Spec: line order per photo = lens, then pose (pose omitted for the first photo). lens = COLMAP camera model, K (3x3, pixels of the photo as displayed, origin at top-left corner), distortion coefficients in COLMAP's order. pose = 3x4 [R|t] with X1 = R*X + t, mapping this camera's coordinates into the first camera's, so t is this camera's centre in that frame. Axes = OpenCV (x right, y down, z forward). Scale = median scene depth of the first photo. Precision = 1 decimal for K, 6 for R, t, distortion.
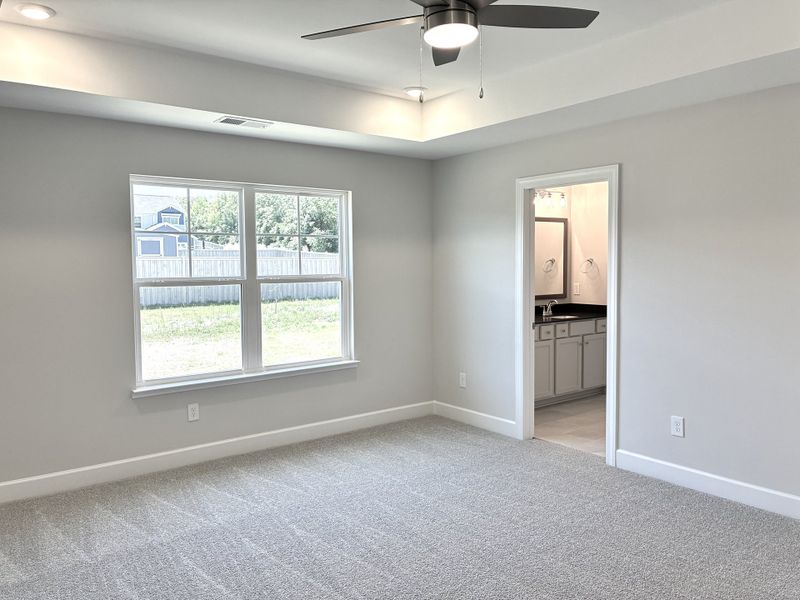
lens RADIAL K [[621.2, 0, 417.2], [0, 621.2, 297.4], [0, 0, 1]] dist [0.040677, -0.004257]
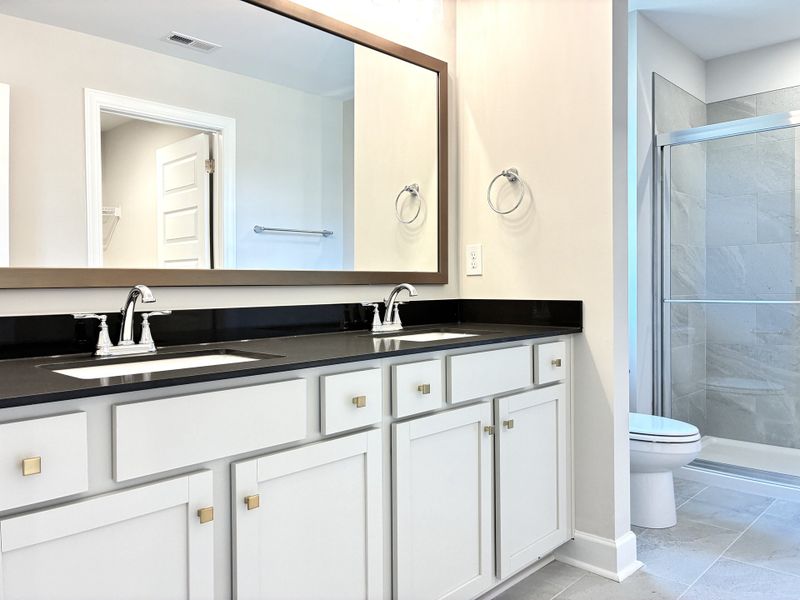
lens RADIAL K [[621.2, 0, 417.2], [0, 621.2, 297.4], [0, 0, 1]] dist [0.040677, -0.004257]
pose [[0.988215, -0.002758, 0.153048, 0.175342], [0.009063, 0.999138, -0.040514, 0.023746], [-0.152804, 0.041424, 0.987388, 0.676806]]
